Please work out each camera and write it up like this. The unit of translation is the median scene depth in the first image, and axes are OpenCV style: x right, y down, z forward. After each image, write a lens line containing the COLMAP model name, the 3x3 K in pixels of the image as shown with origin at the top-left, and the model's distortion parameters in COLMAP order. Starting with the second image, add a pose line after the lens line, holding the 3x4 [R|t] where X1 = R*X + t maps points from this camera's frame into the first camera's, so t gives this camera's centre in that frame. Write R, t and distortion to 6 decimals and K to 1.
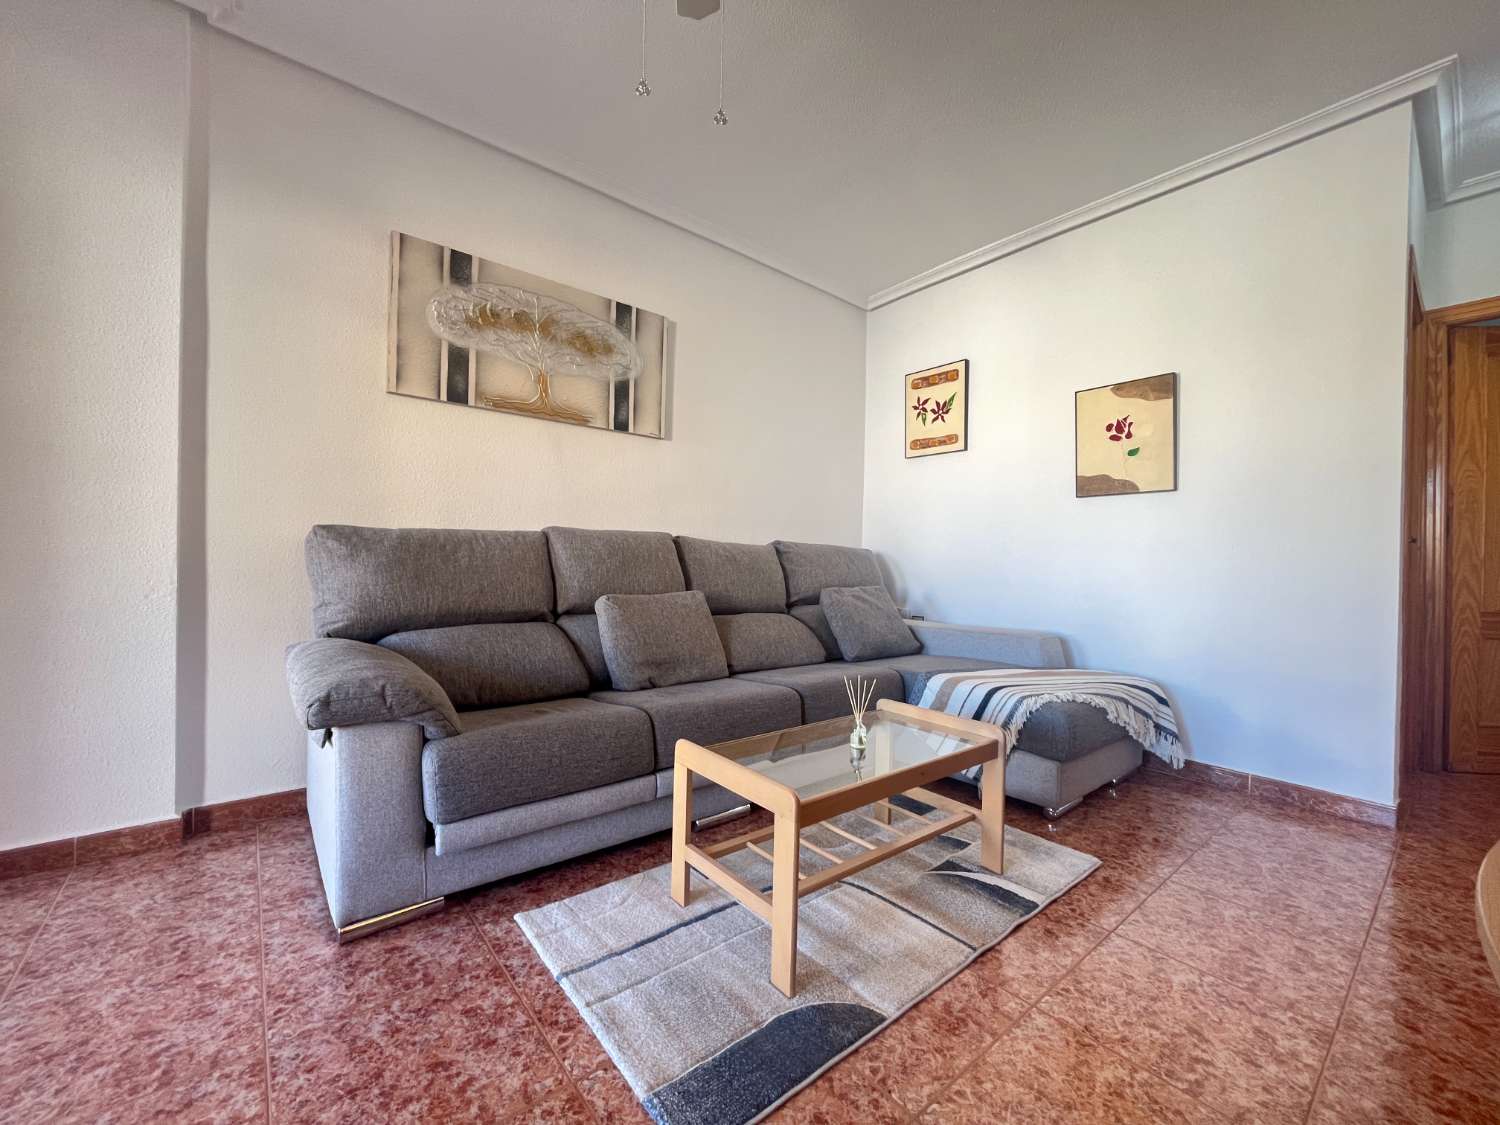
lens RADIAL K [[604.0, 0, 754.1], [0, 604.0, 562.9], [0, 0, 1]] dist [0.000036, 0.000123]
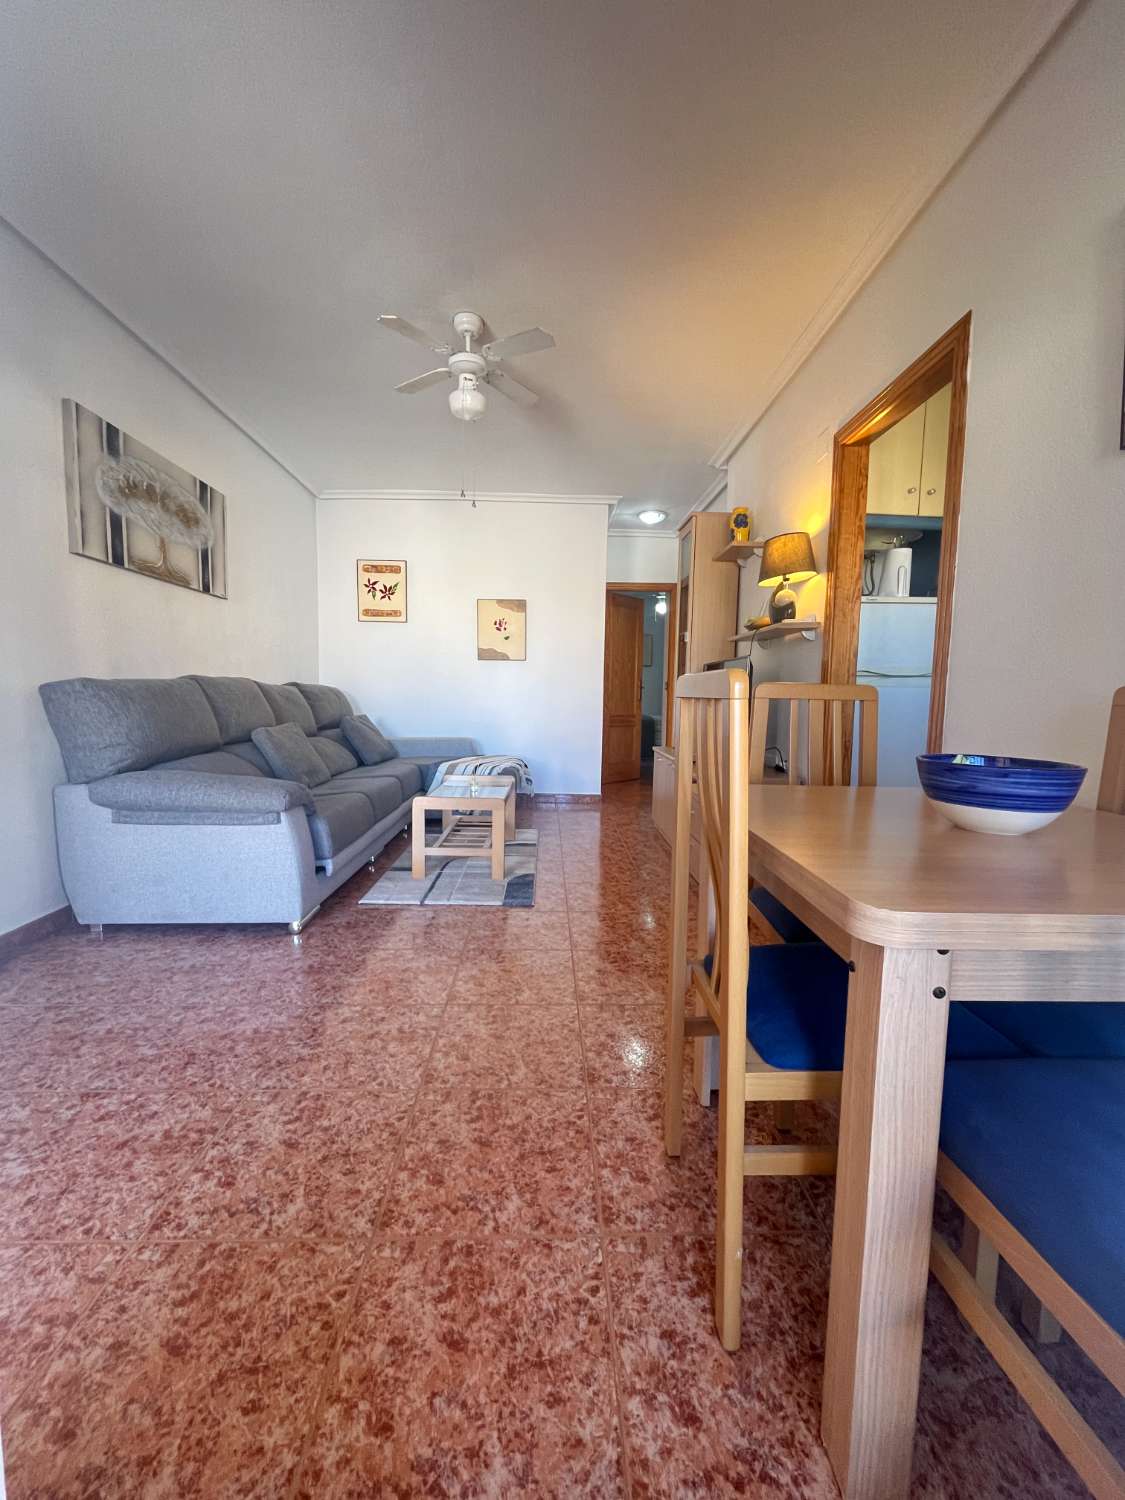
lens RADIAL K [[594.7, 0, 562.5], [0, 594.7, 750.0], [0, 0, 1]] dist [0.001161, 0.000112]
pose [[0.622913, -0.083094, 0.777865, -0.768954], [0.002179, 0.994523, 0.104493, -0.032408], [-0.782288, -0.063395, 0.619683, -0.315188]]
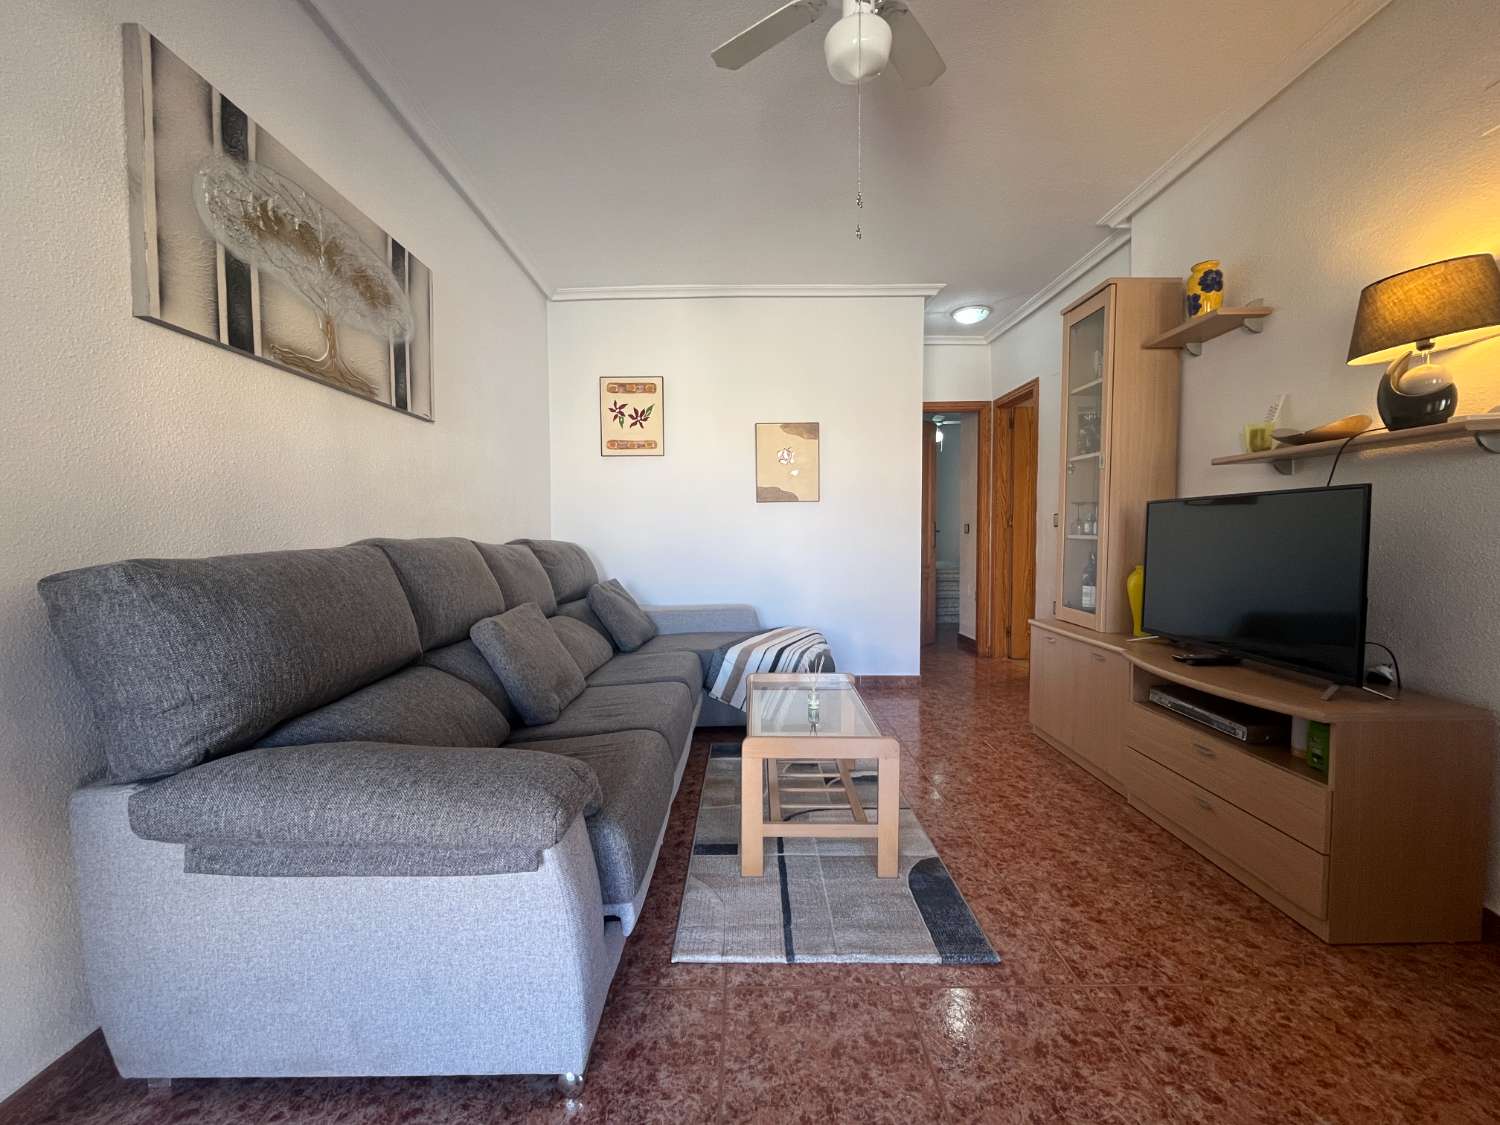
lens RADIAL K [[604.0, 0, 754.1], [0, 604.0, 562.9], [0, 0, 1]] dist [0.000036, 0.000123]
pose [[0.641279, -0.060068, 0.764953, -0.570844], [0.024543, 0.998027, 0.057795, -0.059275], [-0.766916, -0.018288, 0.641487, 0.161599]]
